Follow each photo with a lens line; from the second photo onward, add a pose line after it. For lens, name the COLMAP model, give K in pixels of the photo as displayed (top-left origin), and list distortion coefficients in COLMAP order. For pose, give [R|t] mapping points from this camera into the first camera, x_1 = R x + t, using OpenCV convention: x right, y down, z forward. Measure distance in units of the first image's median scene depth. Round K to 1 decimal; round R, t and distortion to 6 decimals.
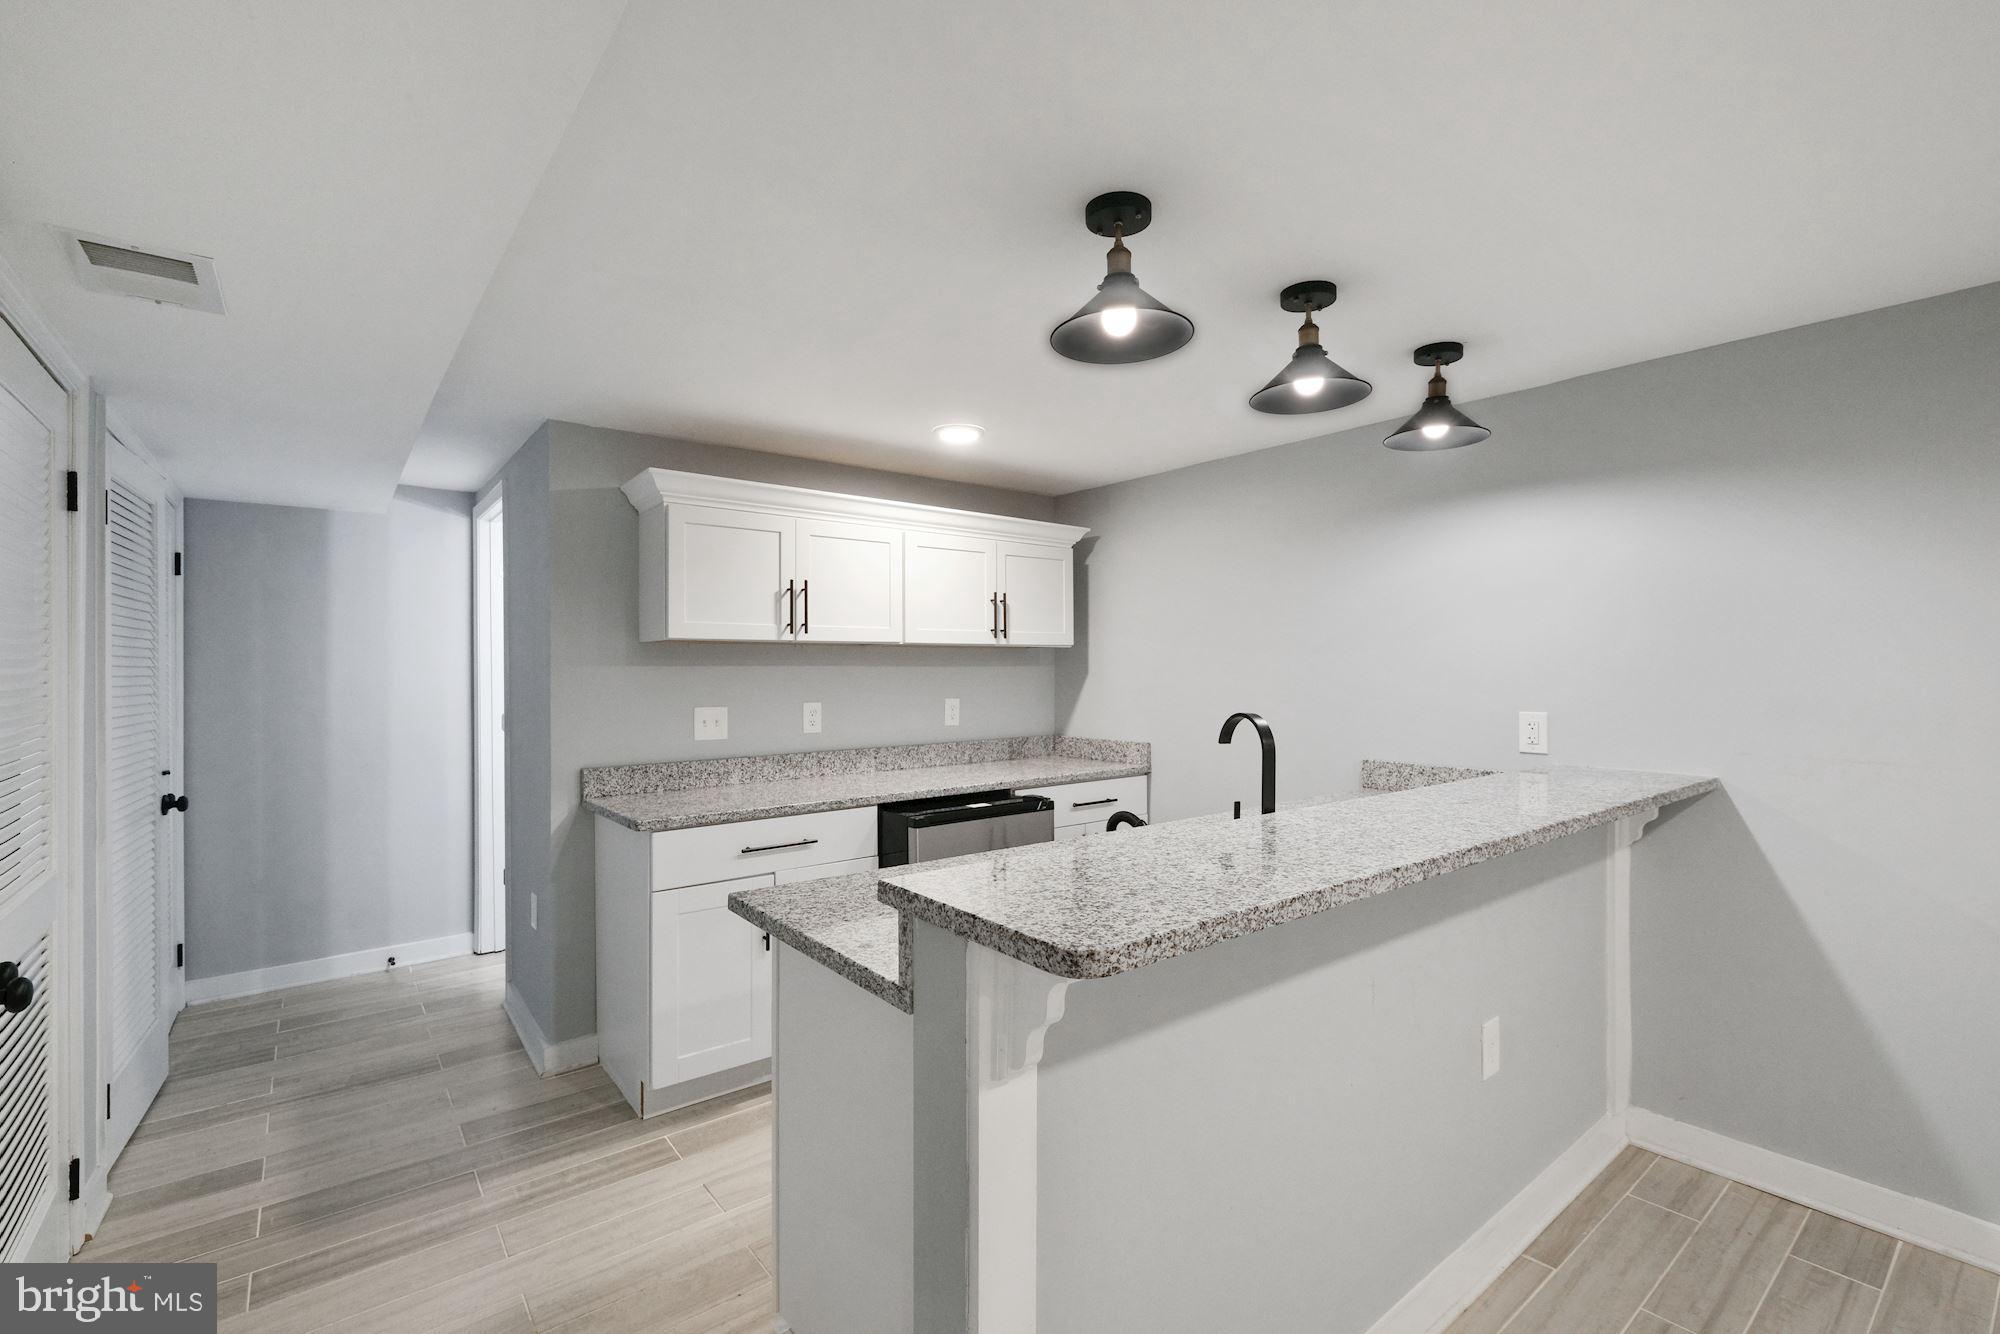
lens RADIAL K [[887.1, 0, 1000.8], [0, 887.1, 668.8], [0, 0, 1]] dist [-0.001786, -0.000543]
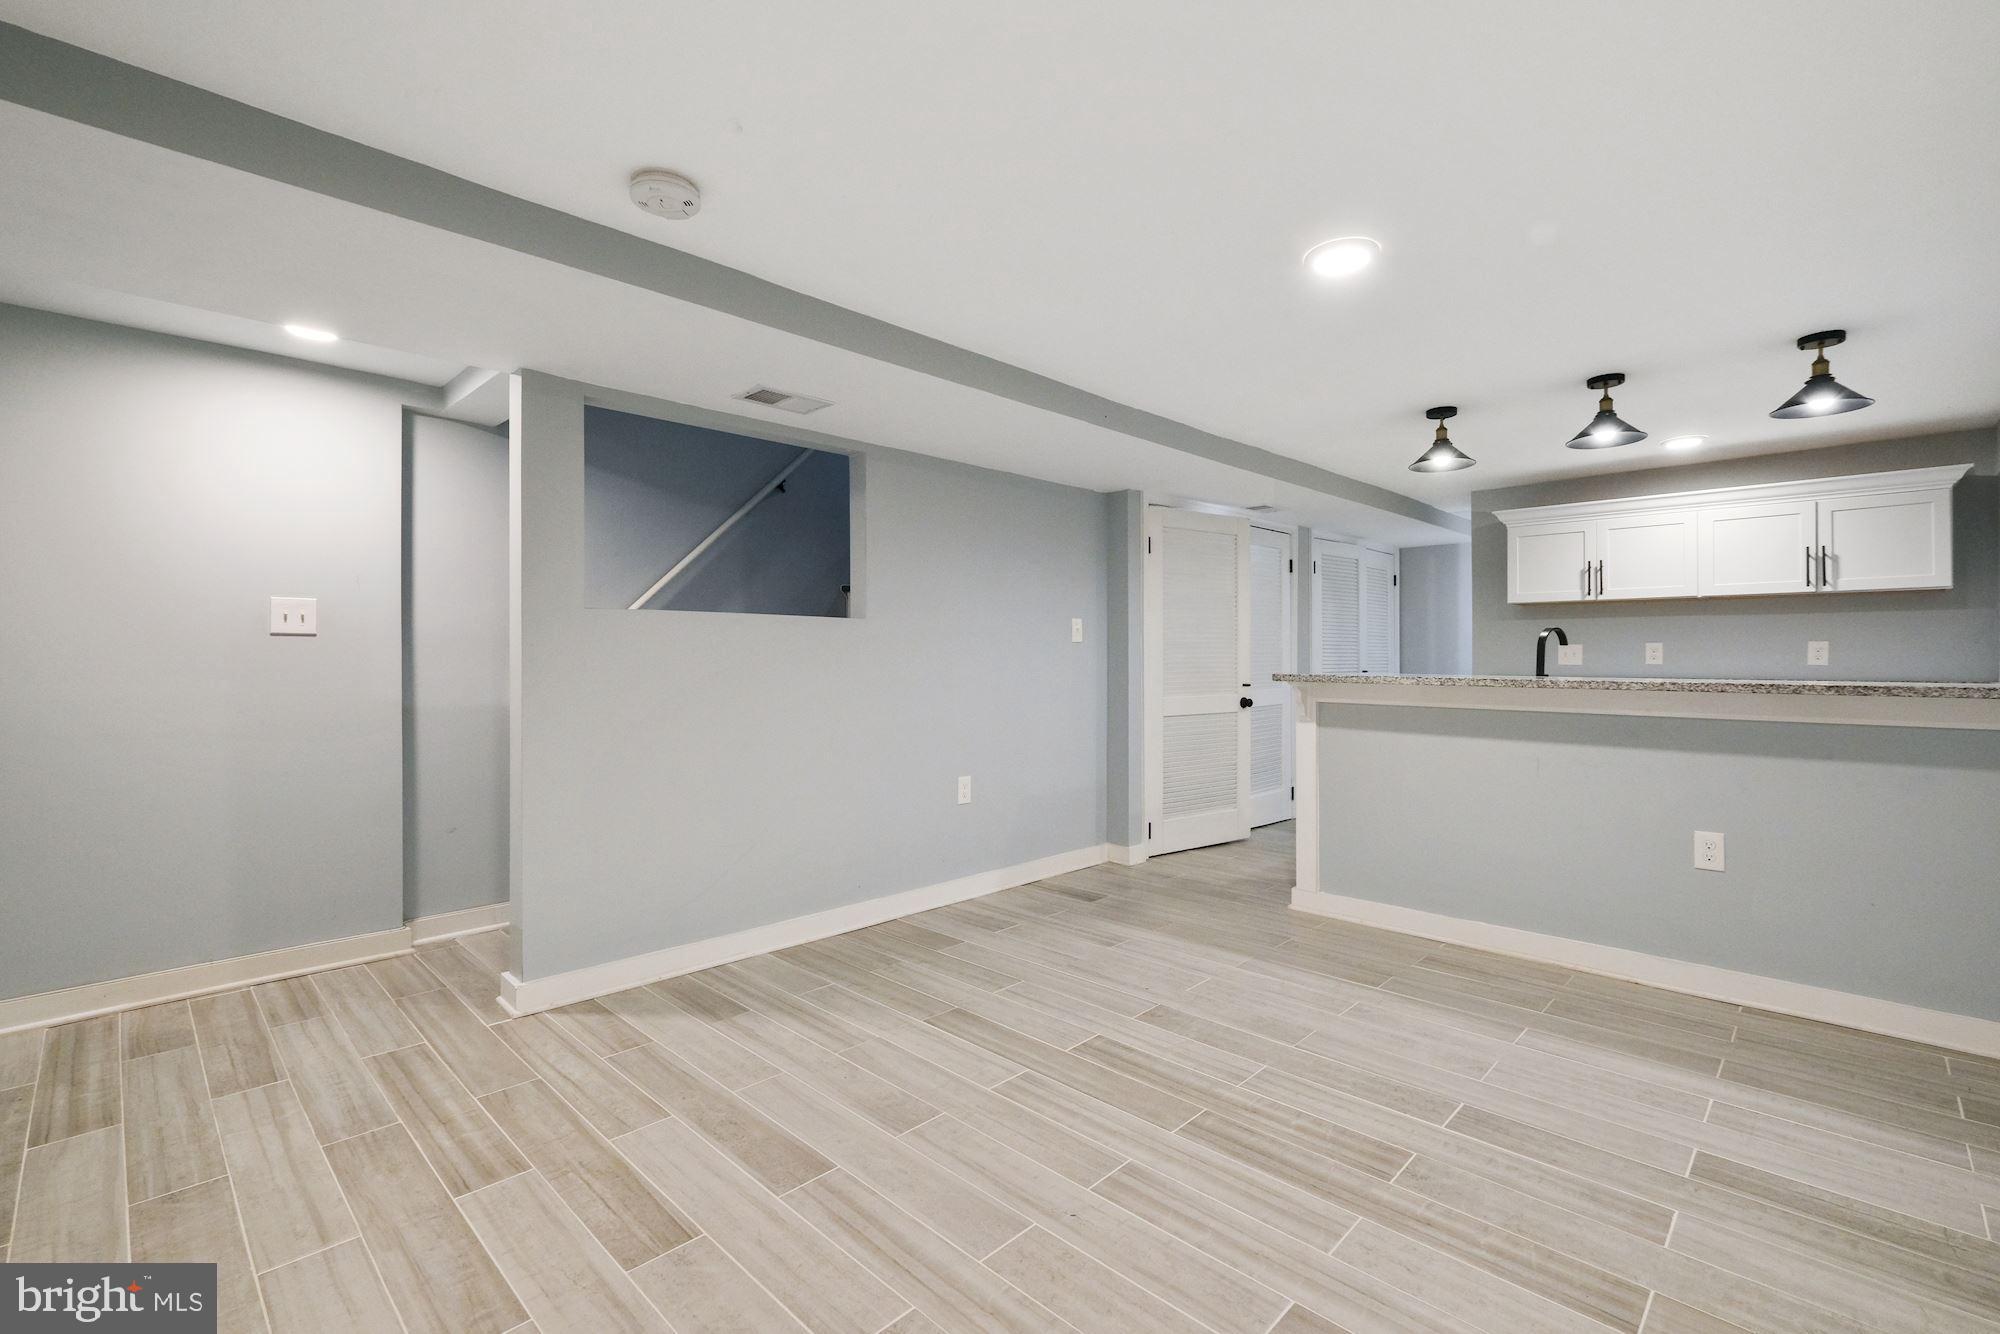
lens RADIAL K [[887.1, 0, 999.3], [0, 887.1, 659.6], [0, 0, 1]] dist [-0.001786, -0.000543]
pose [[0.116375, 0.006831, -0.993182, 1.160835], [-0.000717, 0.999977, 0.006794, 0.061238], [0.993205, -0.000078, 0.116377, -0.205002]]
